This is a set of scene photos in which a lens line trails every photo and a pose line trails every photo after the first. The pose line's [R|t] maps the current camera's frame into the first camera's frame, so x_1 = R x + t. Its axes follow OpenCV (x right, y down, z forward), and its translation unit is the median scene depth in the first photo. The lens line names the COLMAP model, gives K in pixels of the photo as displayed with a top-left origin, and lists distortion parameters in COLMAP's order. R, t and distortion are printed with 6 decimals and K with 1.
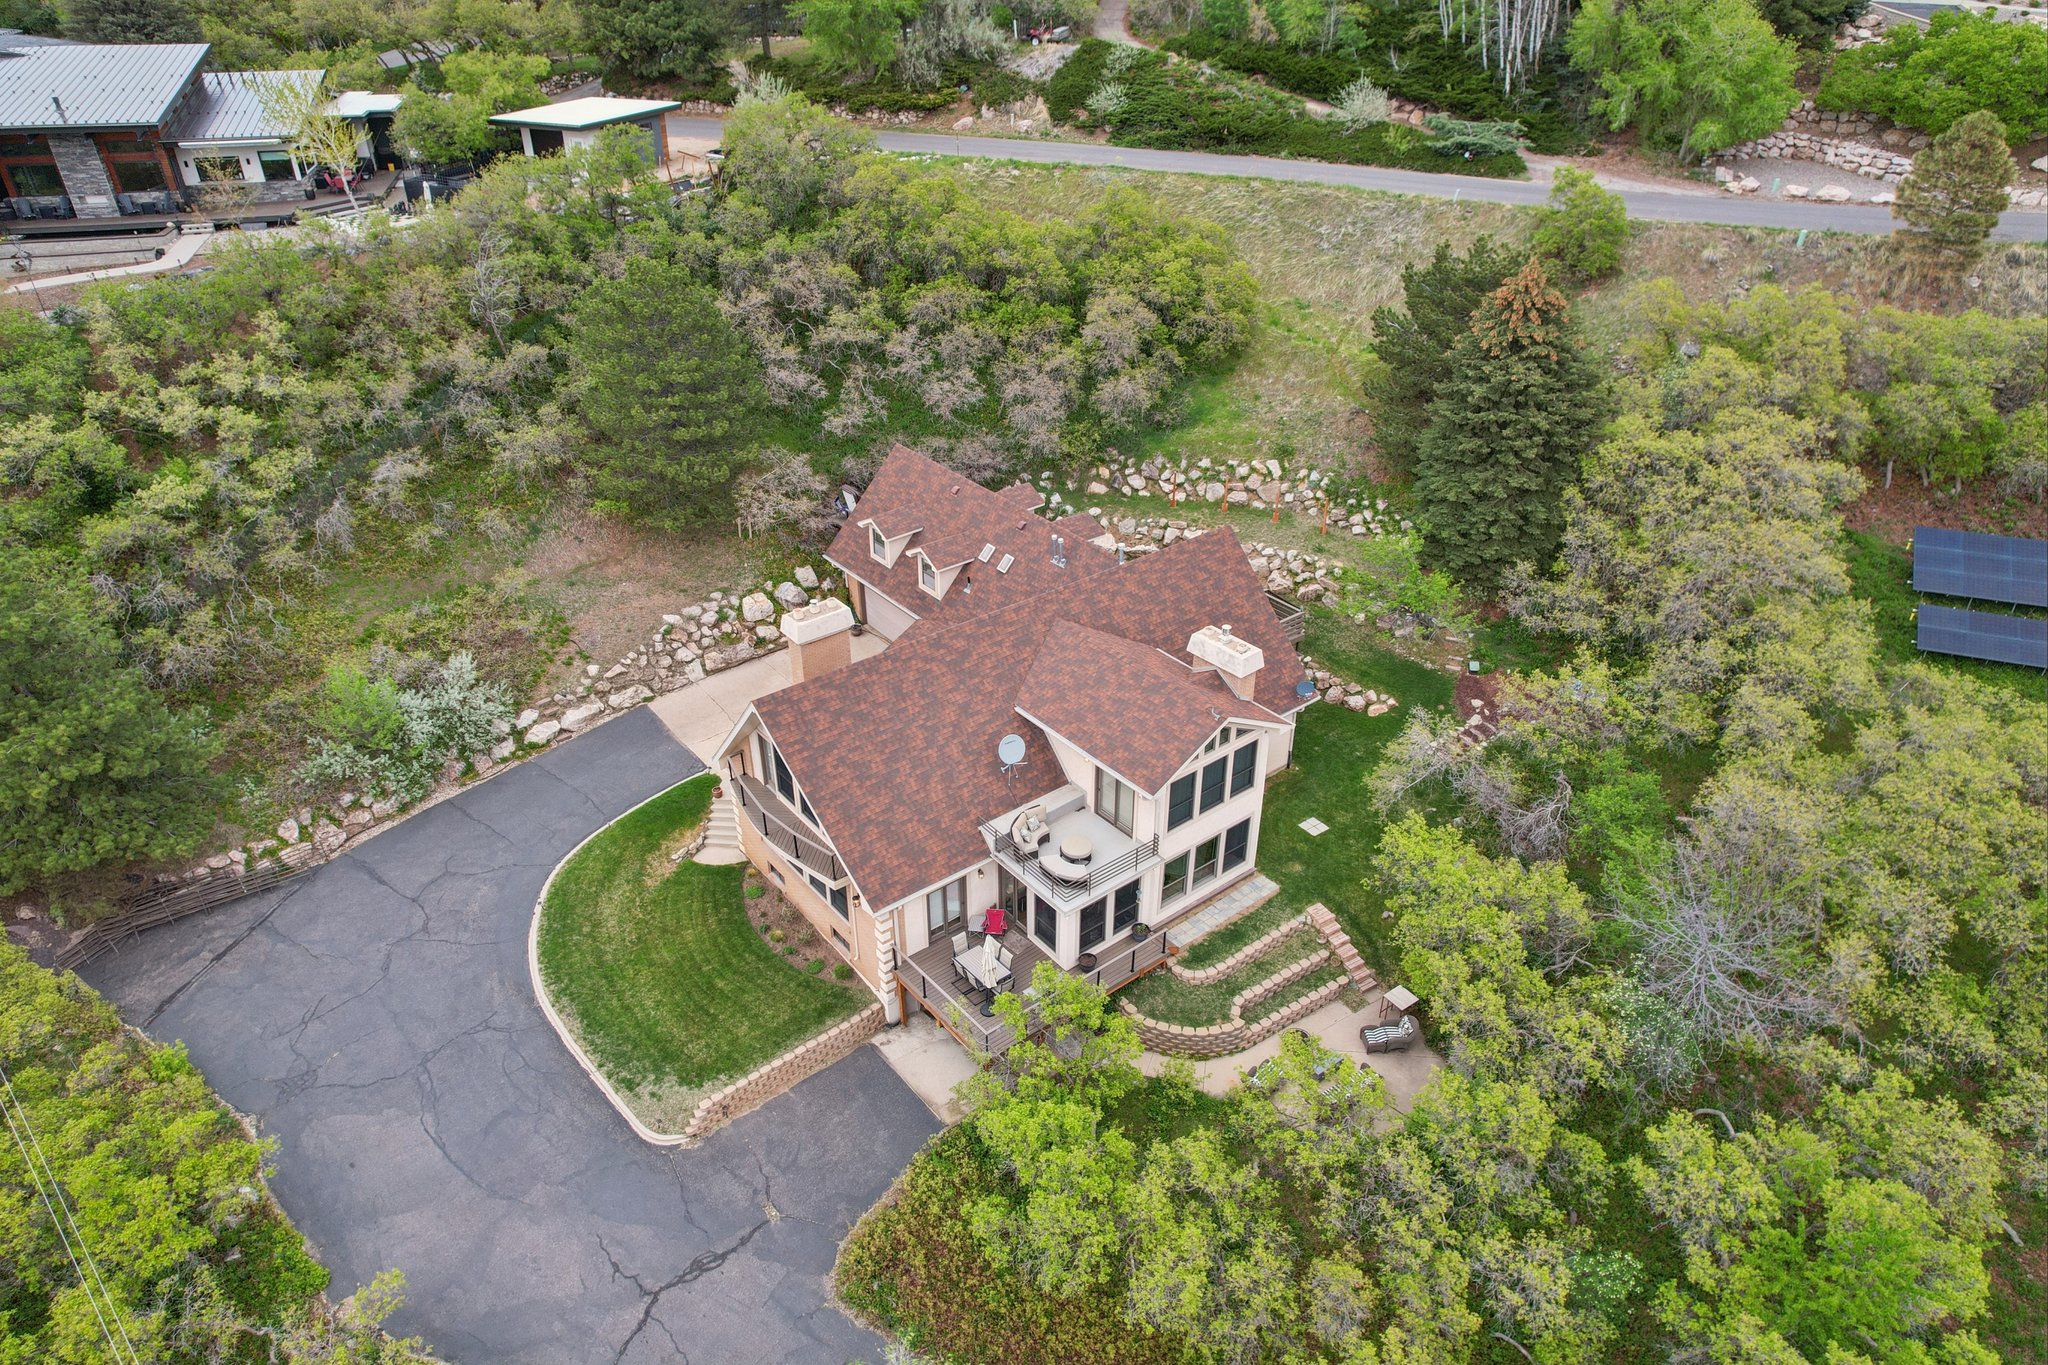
lens RADIAL K [[1291.8, 0, 1029.6], [0, 1291.8, 681.6], [0, 0, 1]] dist [-0.033140, 0.014069]
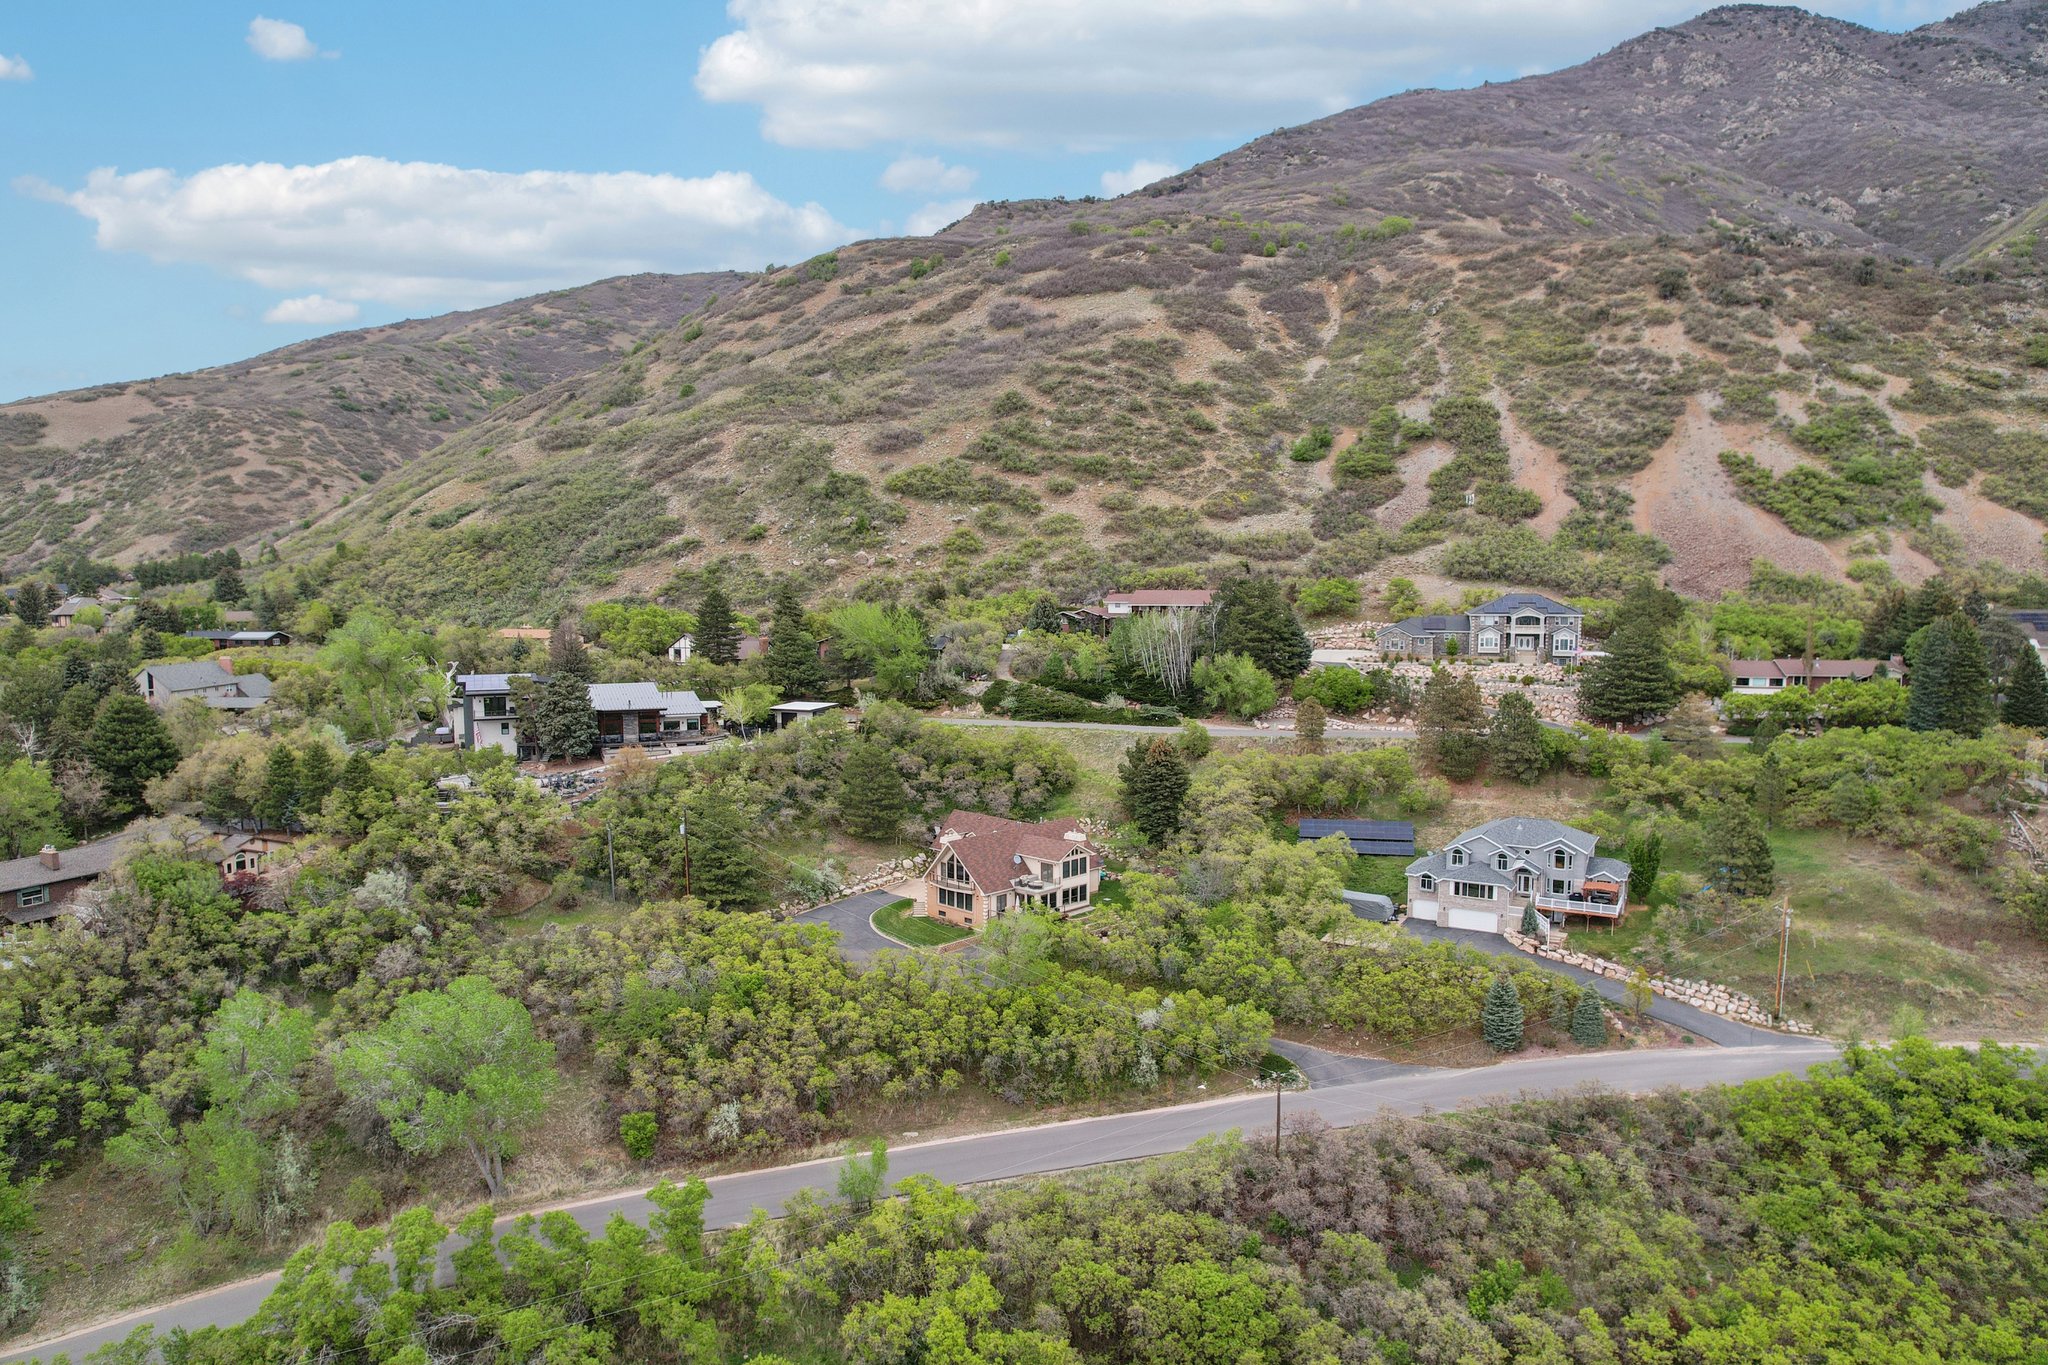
lens RADIAL K [[1291.8, 0, 1022.9], [0, 1291.8, 683.0], [0, 0, 1]] dist [-0.033140, 0.014069]
pose [[0.992400, -0.009734, 0.122664, -0.259241], [0.063768, 0.893245, -0.445024, 0.726716], [-0.105237, 0.449464, 0.887078, -1.426670]]
